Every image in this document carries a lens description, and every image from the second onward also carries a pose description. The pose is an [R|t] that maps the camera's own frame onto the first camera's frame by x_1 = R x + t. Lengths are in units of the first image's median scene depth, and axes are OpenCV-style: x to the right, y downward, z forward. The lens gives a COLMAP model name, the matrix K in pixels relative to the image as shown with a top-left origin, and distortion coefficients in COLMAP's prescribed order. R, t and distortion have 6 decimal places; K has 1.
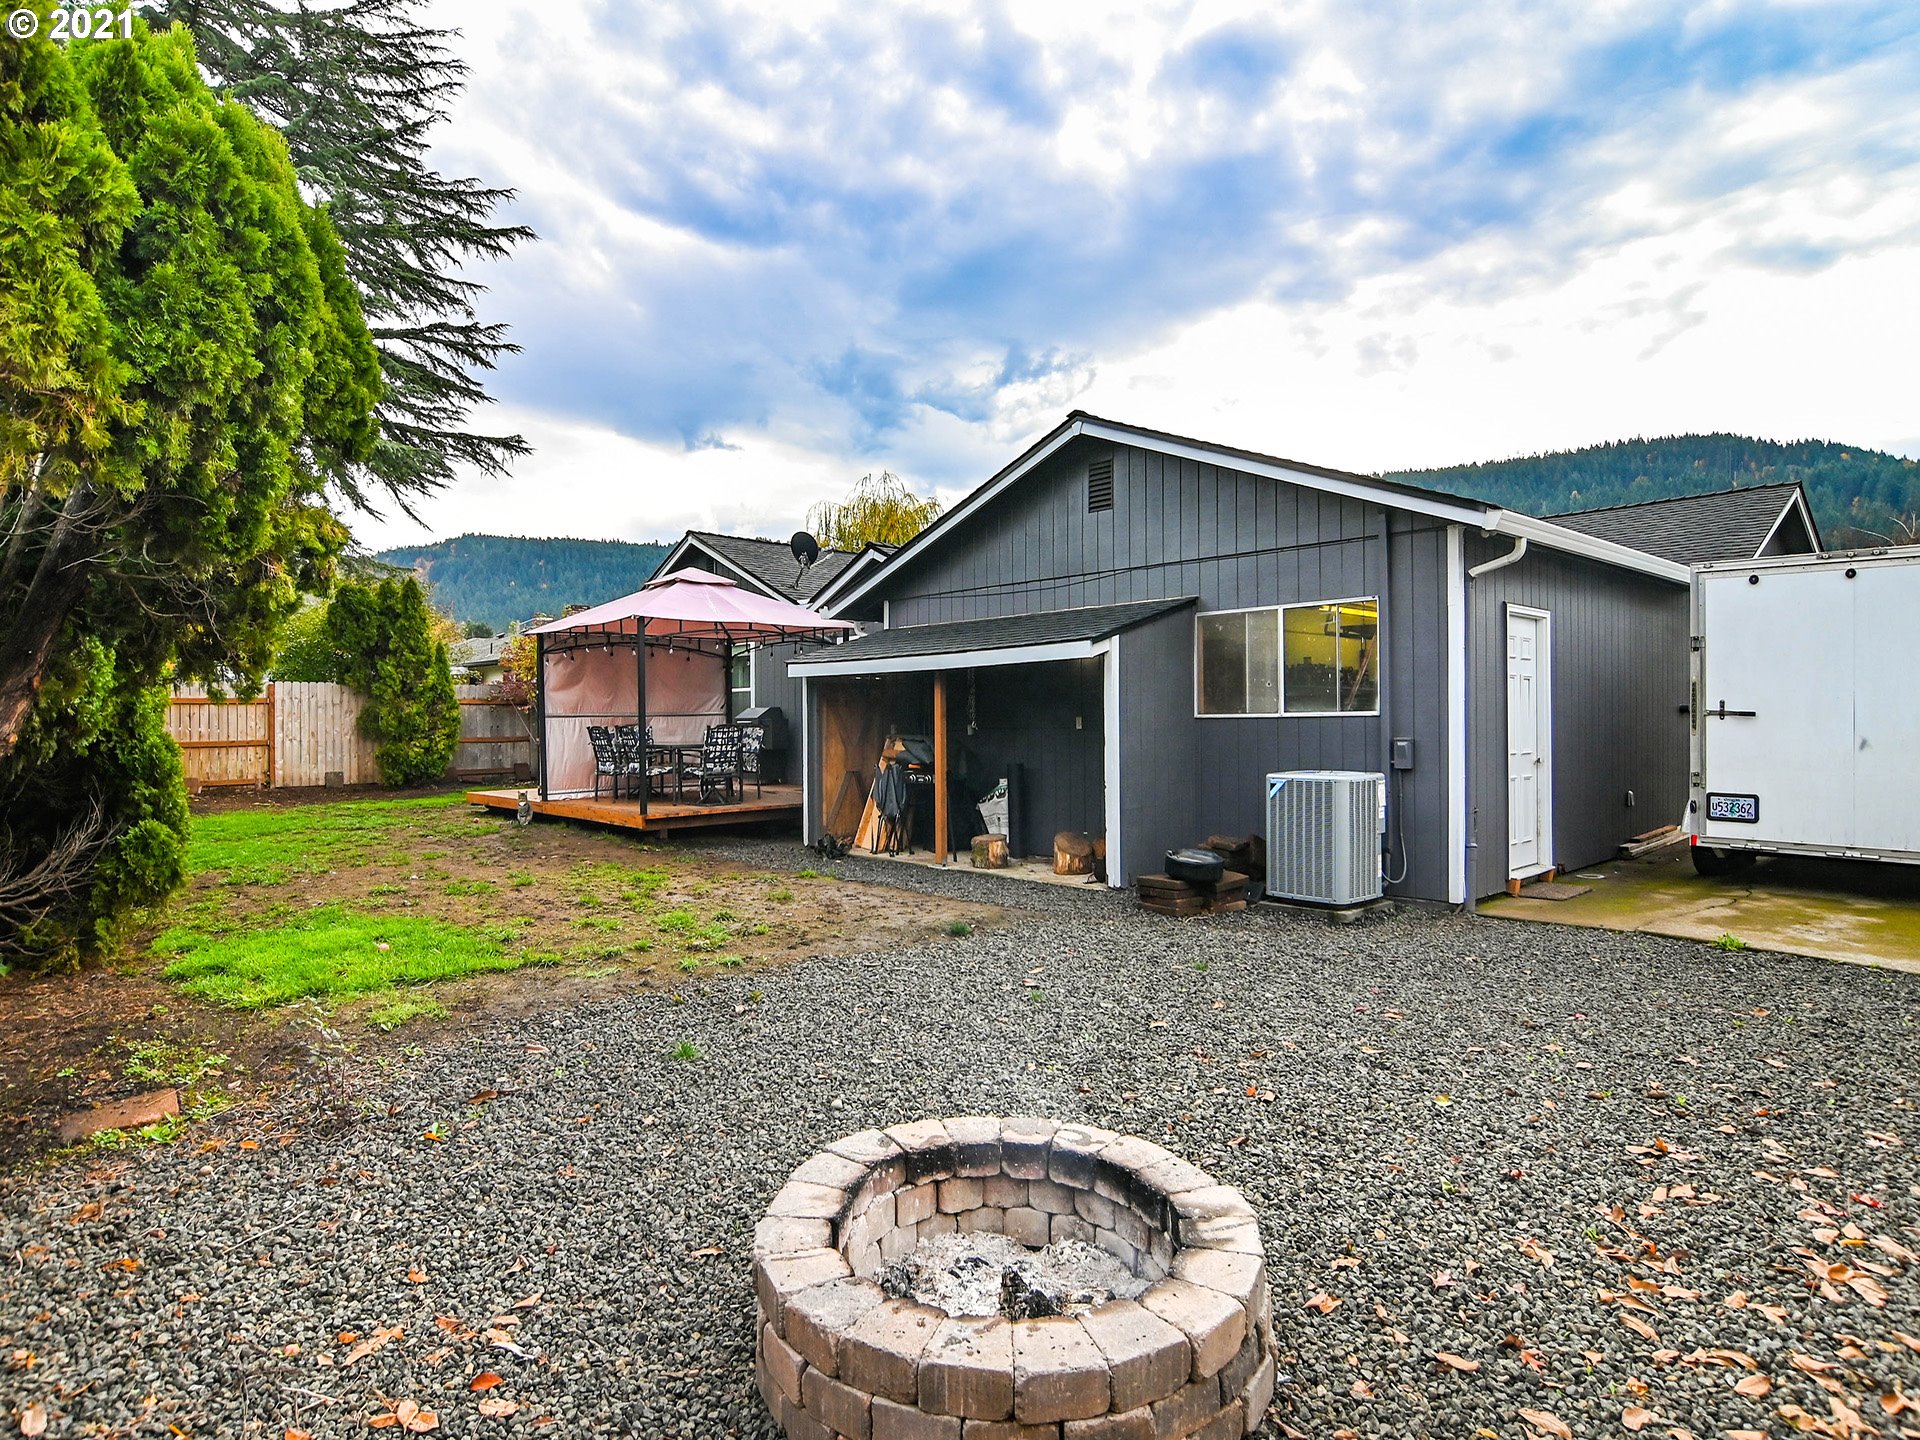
lens RADIAL K [[1066.1, 0, 959.4], [0, 1066.1, 731.1], [0, 0, 1]] dist [-0.019017, 0.003391]
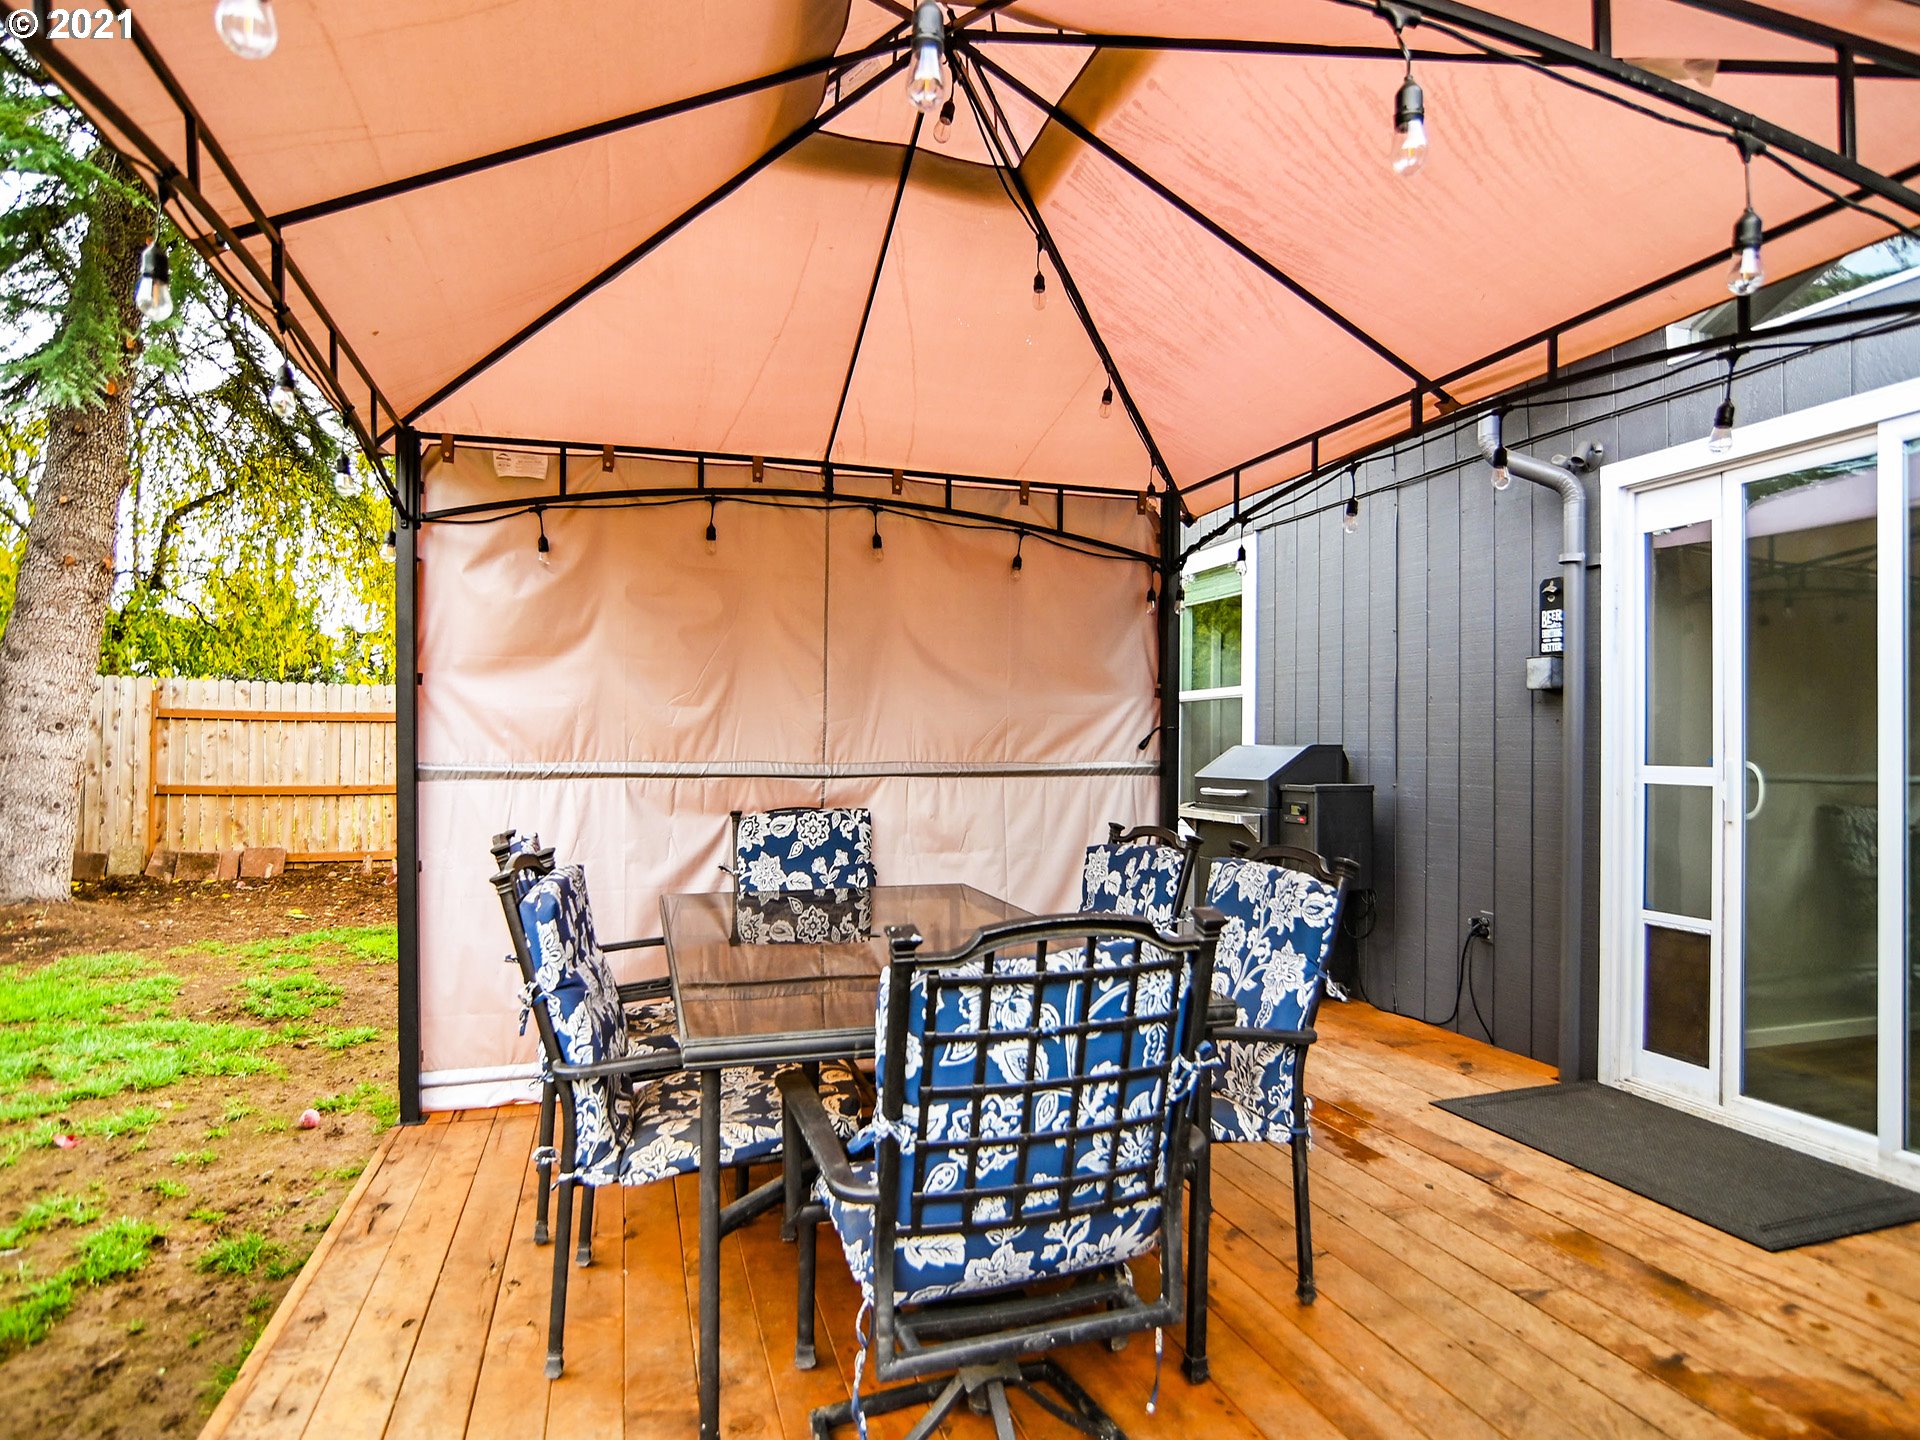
lens RADIAL K [[1066.1, 0, 959.4], [0, 1066.1, 731.1], [0, 0, 1]] dist [-0.019017, 0.003391]
pose [[0.905558, 0.011176, -0.424074, -0.155152], [-0.023563, 0.999435, -0.023977, -0.018778], [0.423567, 0.031705, 0.905310, 0.761183]]
